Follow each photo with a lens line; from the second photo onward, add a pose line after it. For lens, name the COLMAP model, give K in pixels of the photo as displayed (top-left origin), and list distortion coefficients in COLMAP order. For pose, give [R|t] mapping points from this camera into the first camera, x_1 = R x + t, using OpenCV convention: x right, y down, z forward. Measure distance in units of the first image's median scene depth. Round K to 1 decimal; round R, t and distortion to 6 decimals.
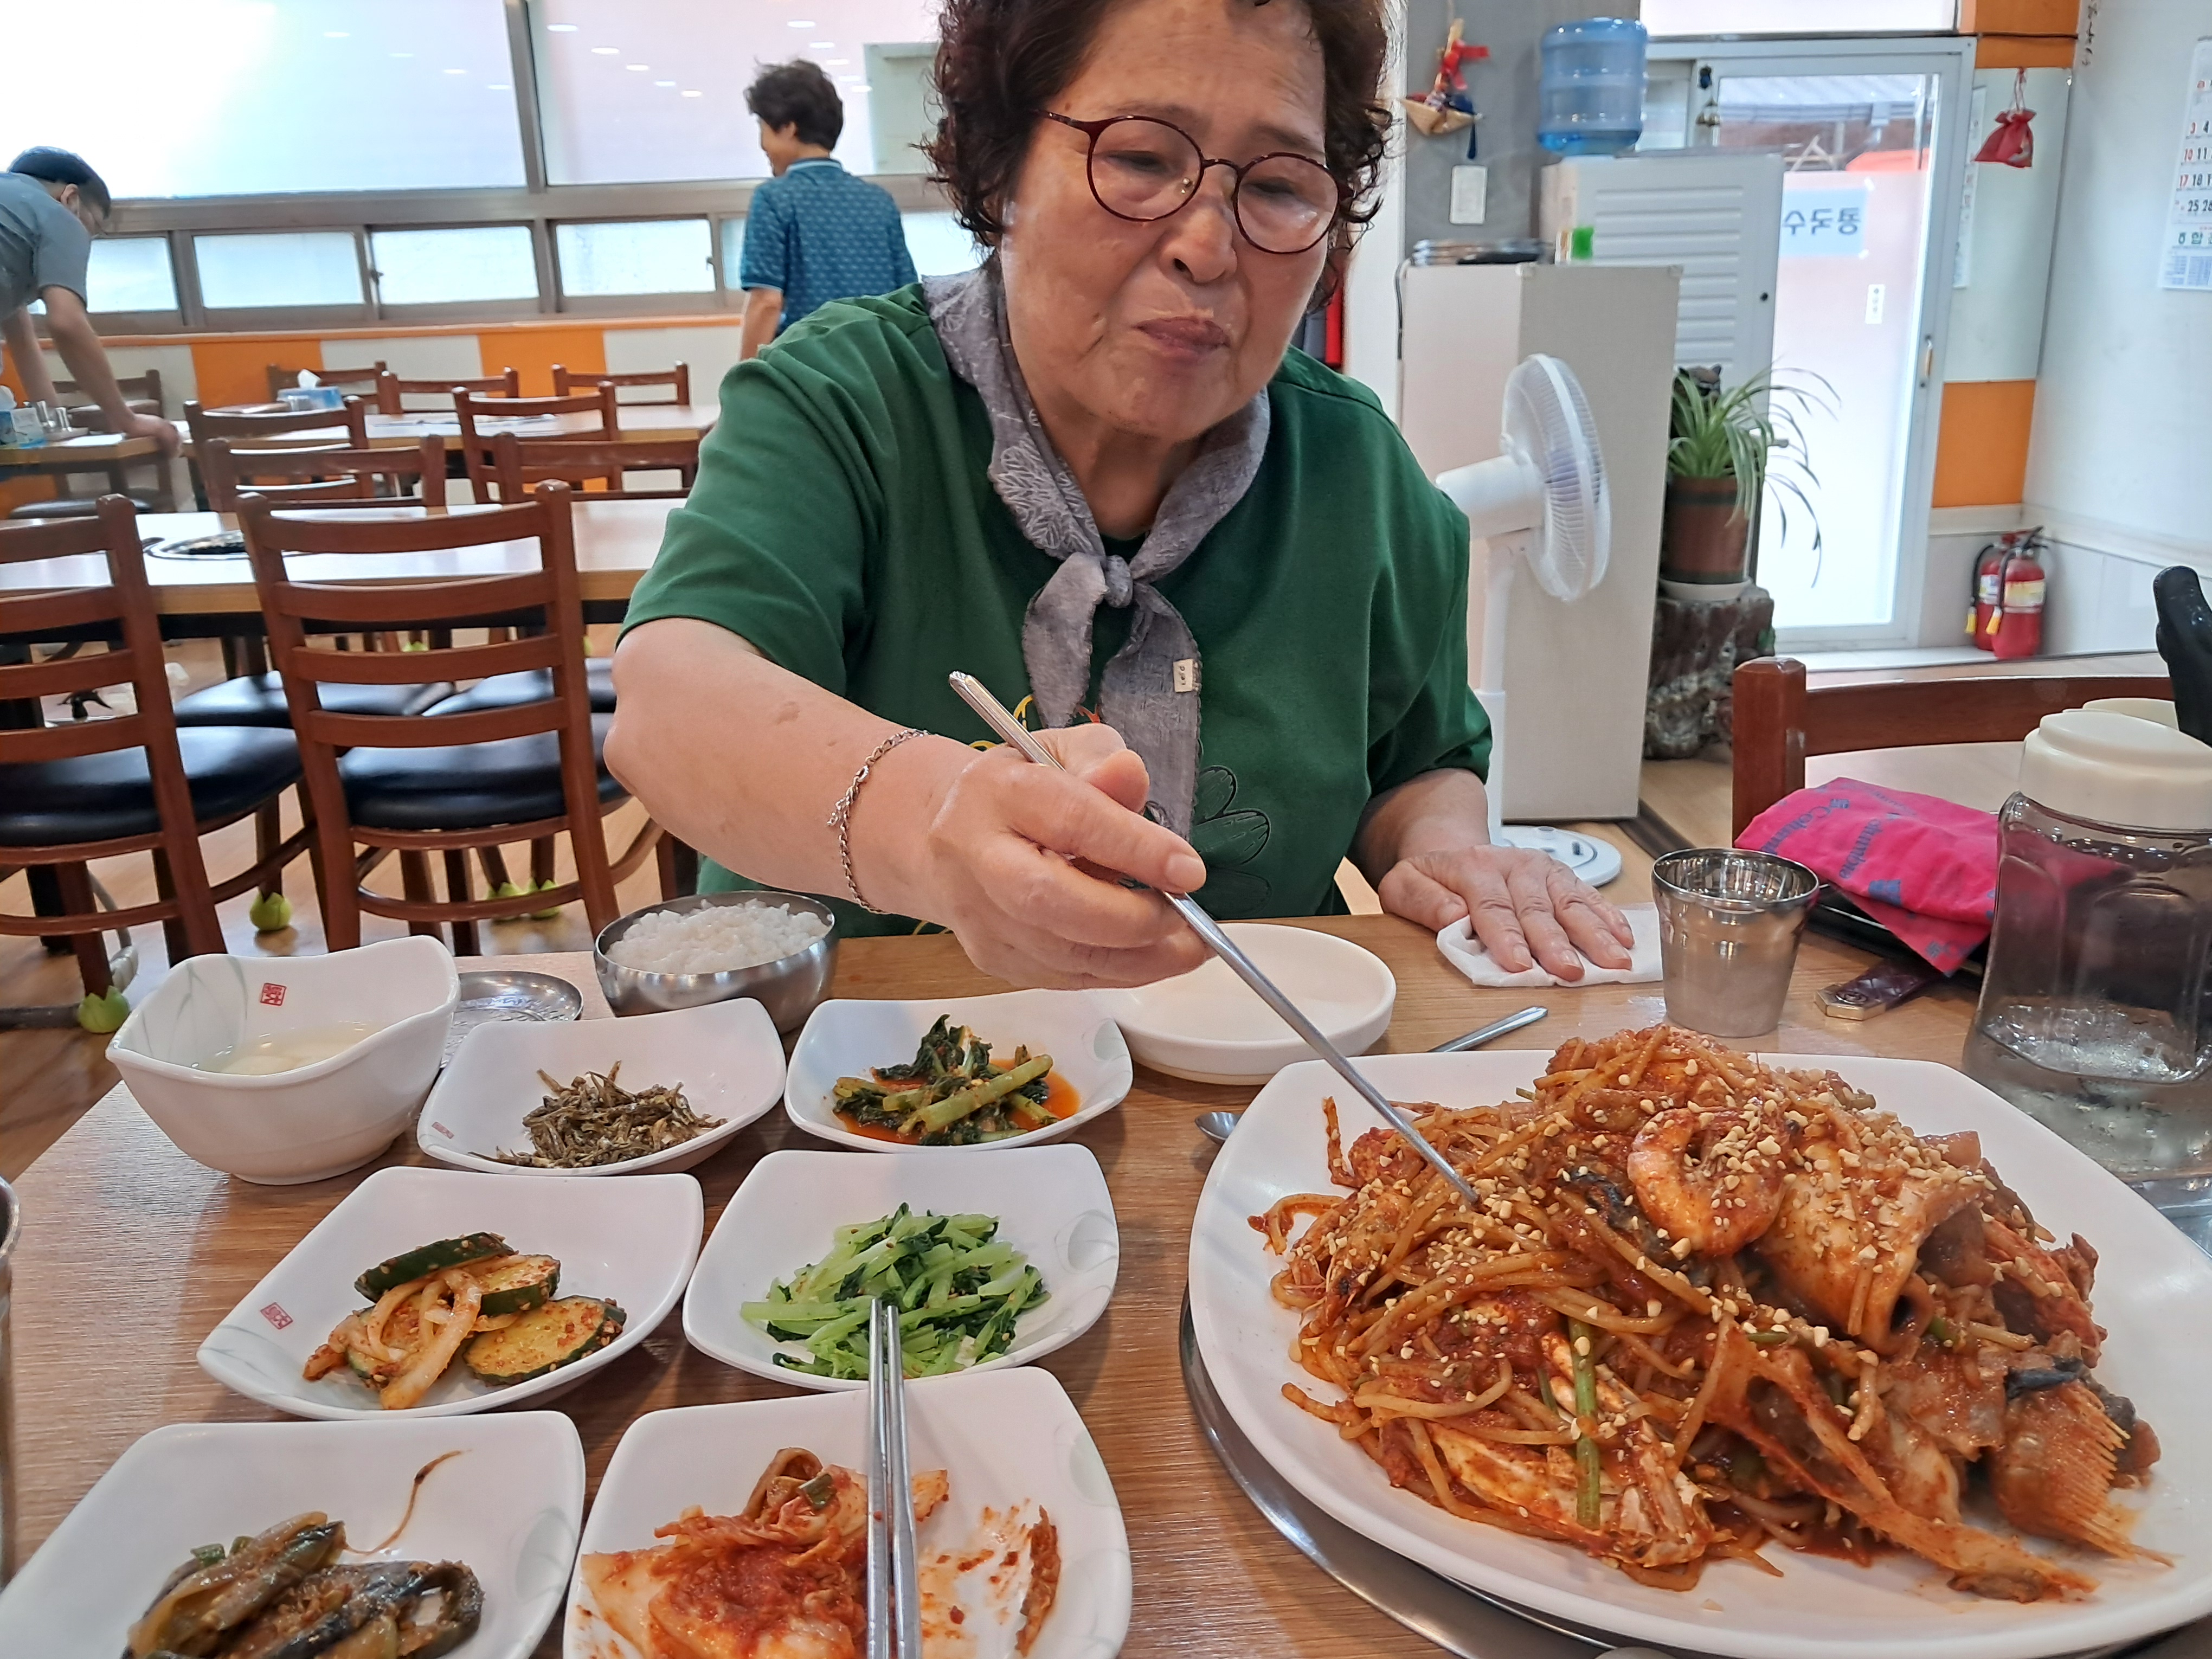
lens RADIAL K [[1738.4, 0, 1106.0], [0, 1738.4, 829.5], [0, 0, 1]] dist [-0.011385, 0.004664]
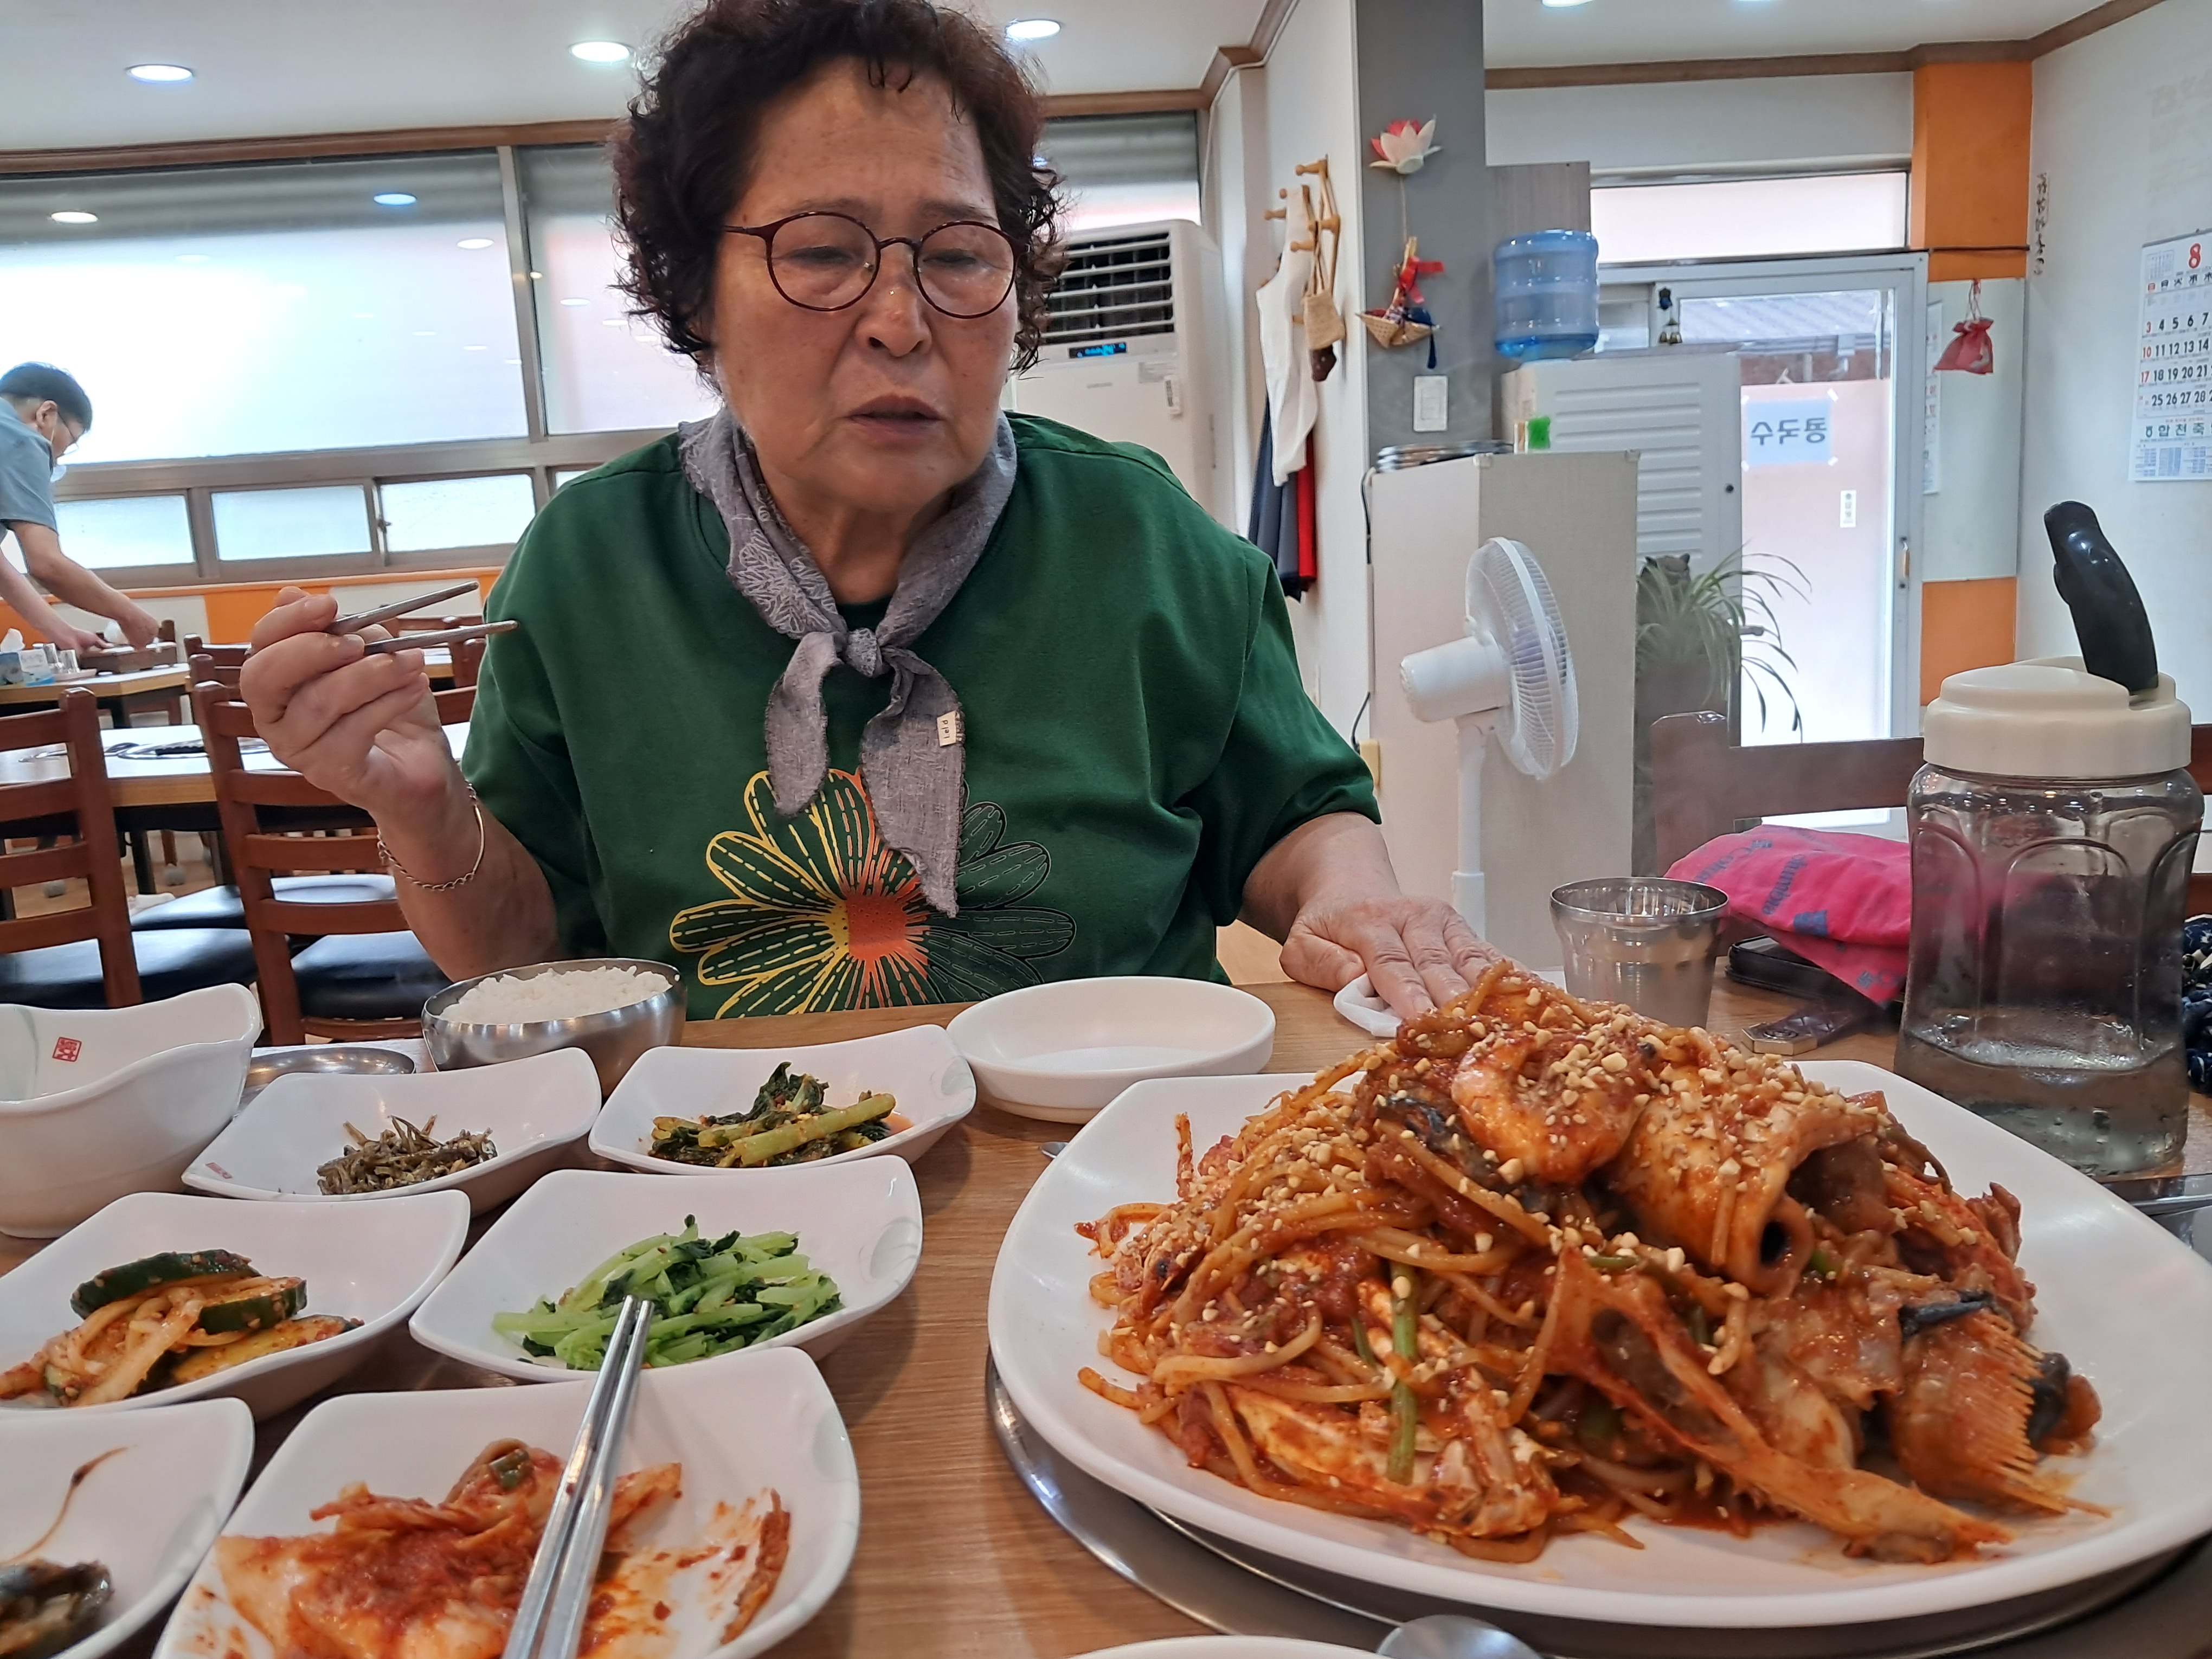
lens RADIAL K [[1707.1, 0, 1105.0], [0, 1707.1, 919.3], [0, 0, 1]] dist [0.000700, -0.007452]
pose [[0.999408, -0.023250, -0.025364, 0.148881], [0.020153, 0.993027, -0.116152, 0.205316], [0.027887, 0.115572, 0.992908, 0.132258]]
